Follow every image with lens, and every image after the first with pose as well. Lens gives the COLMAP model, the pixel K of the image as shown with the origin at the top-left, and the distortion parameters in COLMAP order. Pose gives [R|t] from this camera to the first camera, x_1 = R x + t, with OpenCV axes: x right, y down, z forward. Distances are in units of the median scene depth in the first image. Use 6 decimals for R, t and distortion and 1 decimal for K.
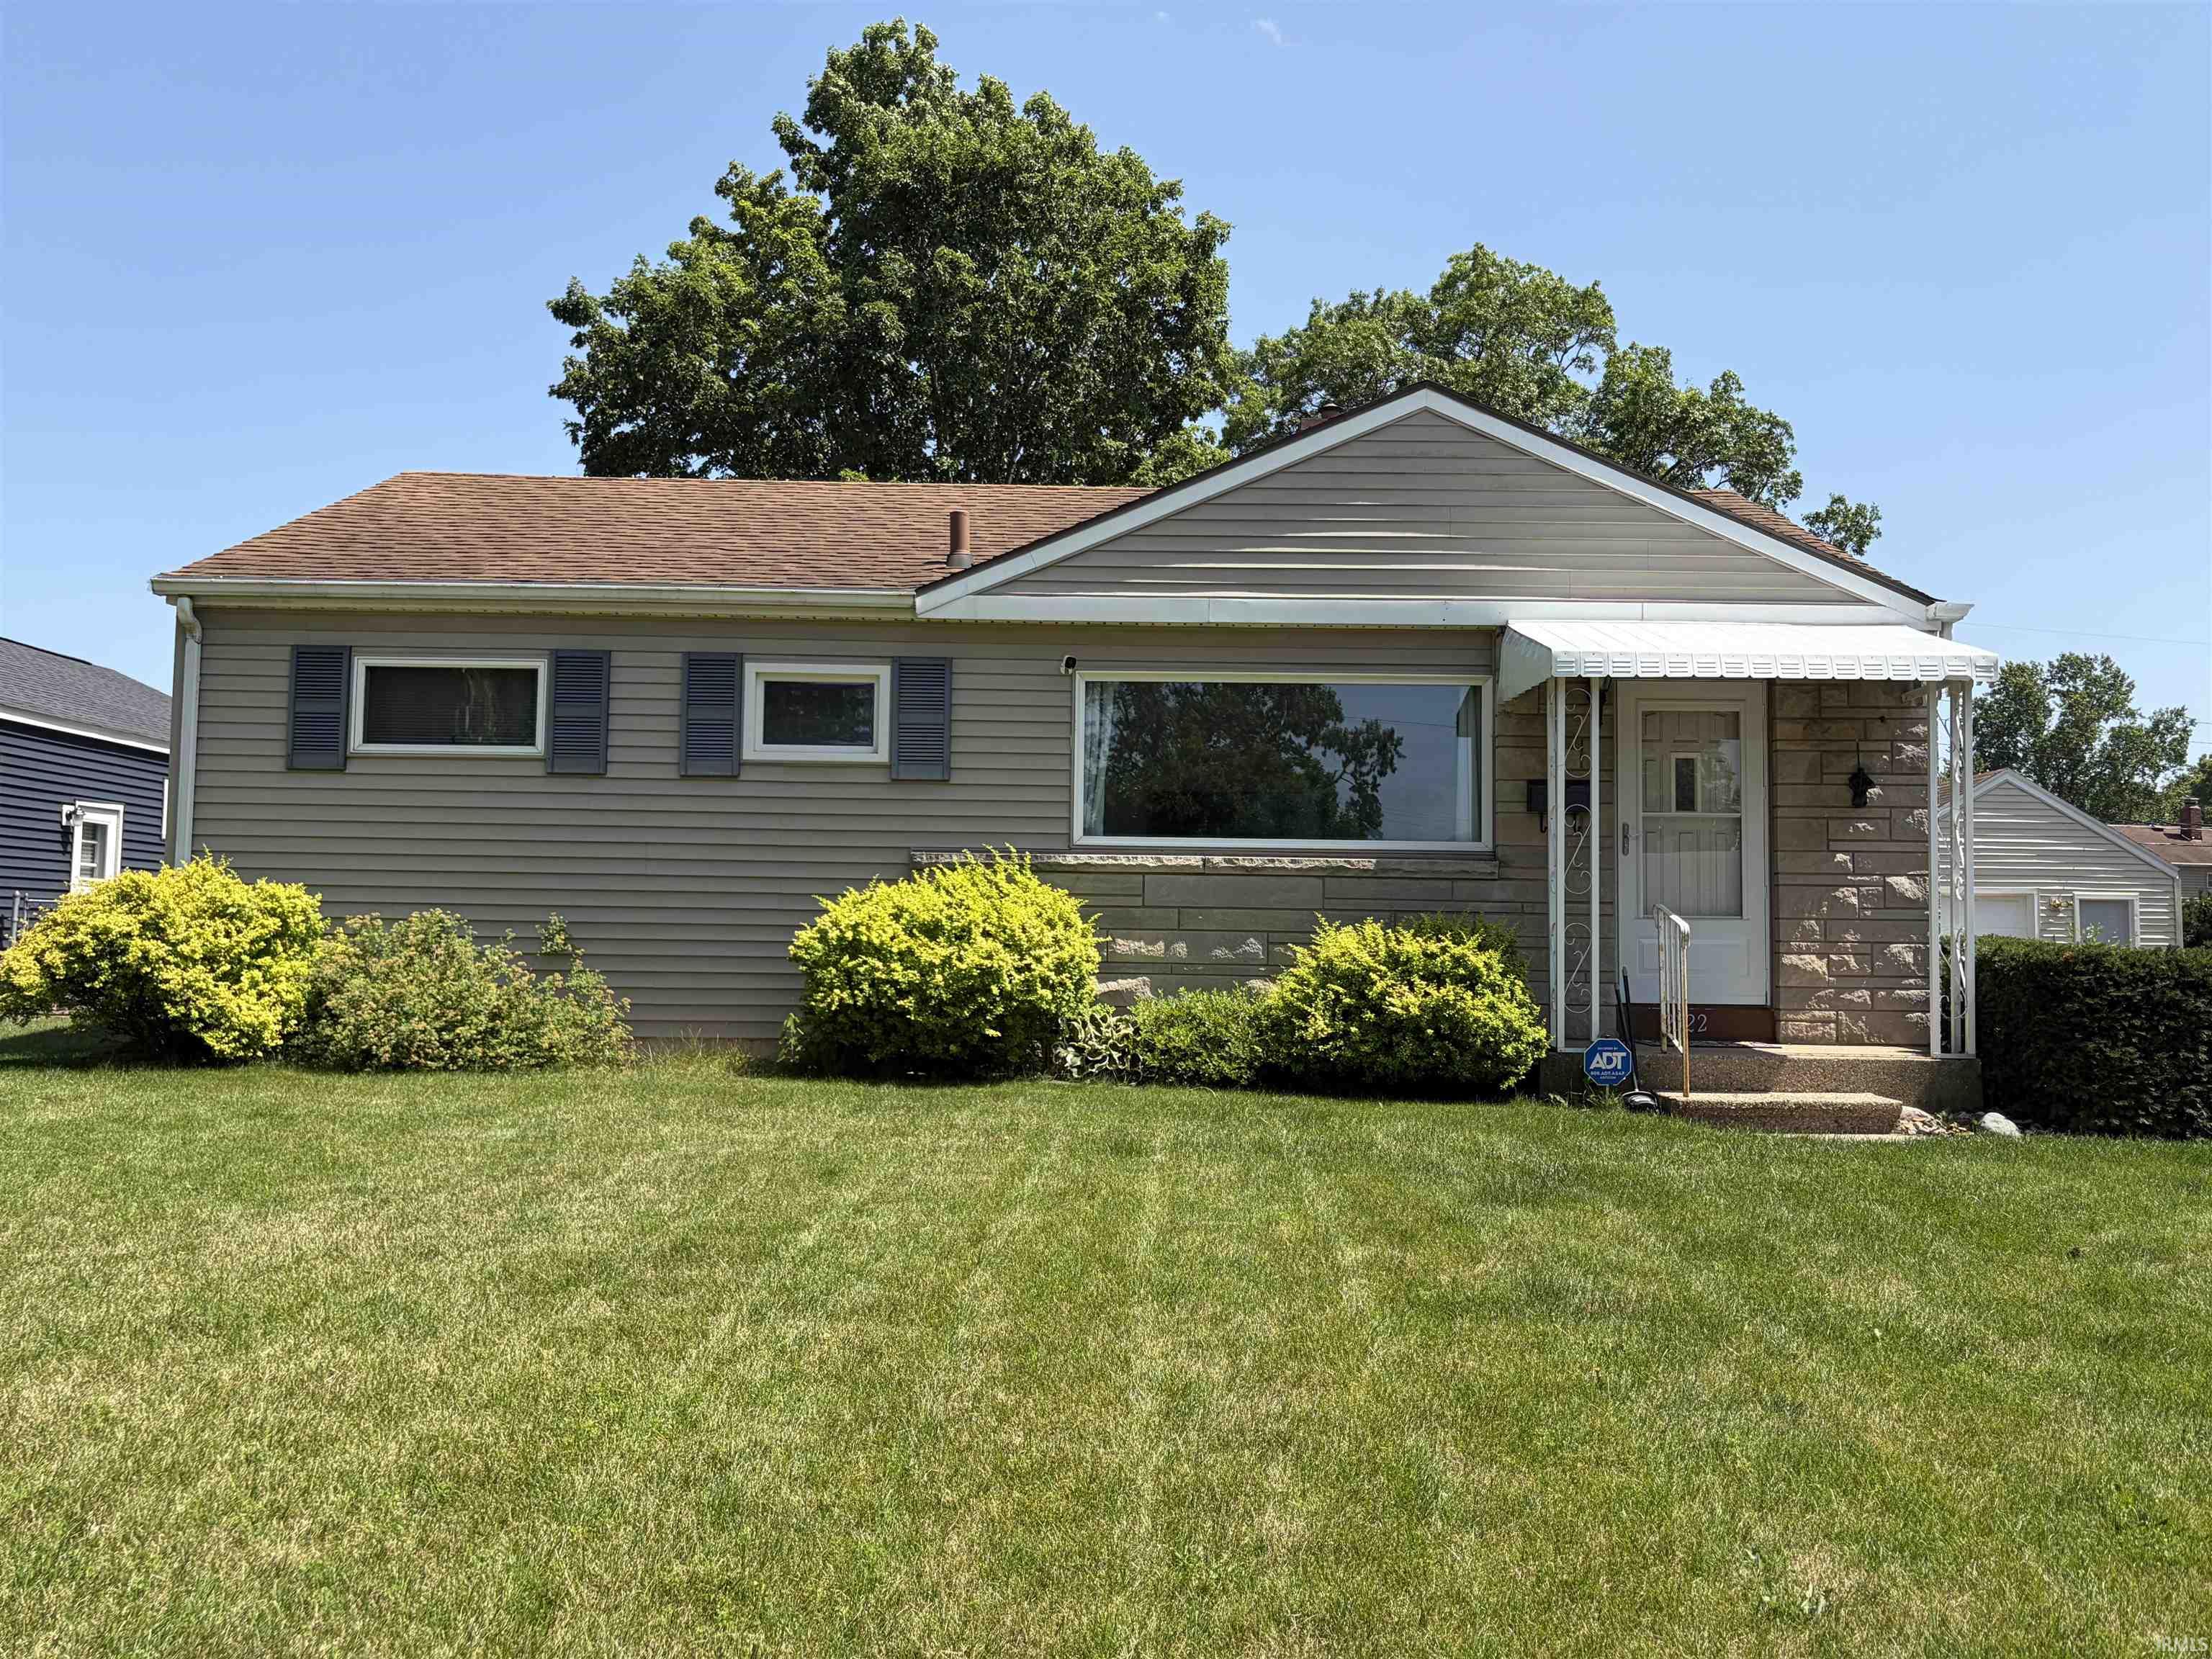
lens RADIAL K [[1856.4, 0, 1106.0], [0, 1856.4, 829.5], [0, 0, 1]] dist [0.138549, -0.342528]
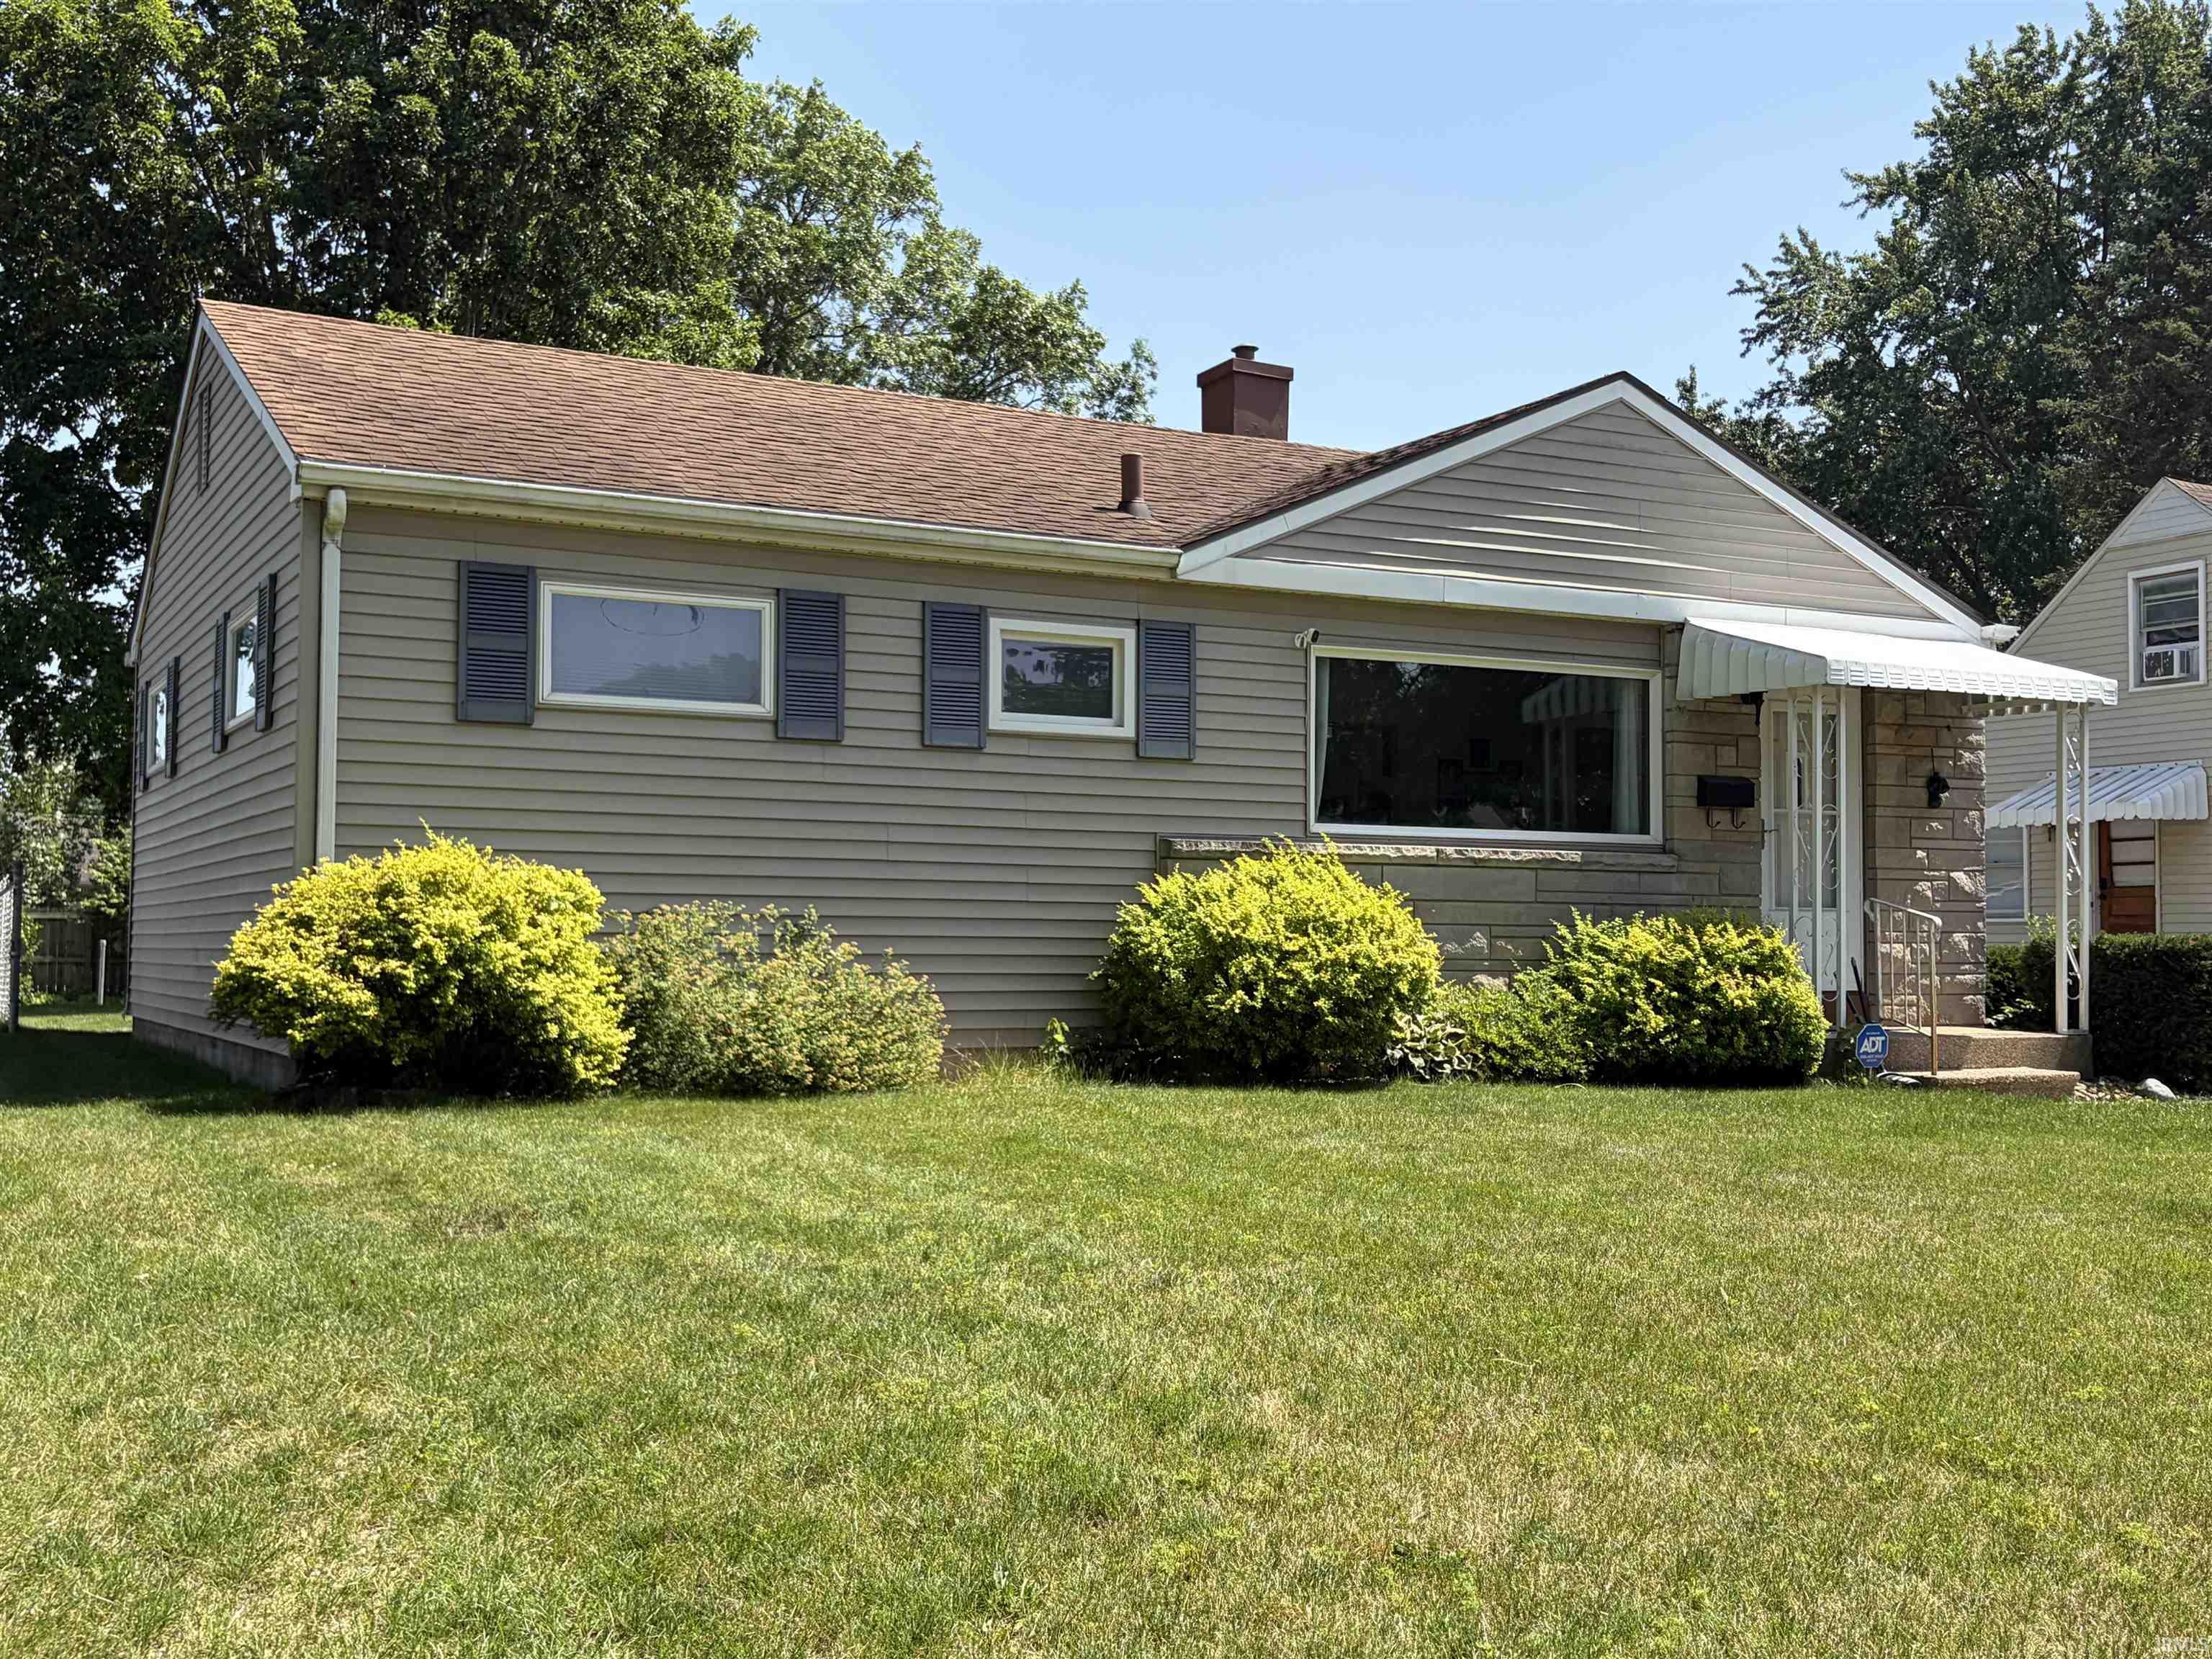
lens RADIAL K [[2348.9, 0, 1103.3], [0, 2348.9, 863.2], [0, 0, 1]] dist [0.188915, -0.686623]
pose [[0.884540, 0.007971, 0.466396, -0.664497], [-0.025524, 0.999183, 0.031330, -0.010827], [-0.465765, -0.039617, 0.884021, 0.001988]]
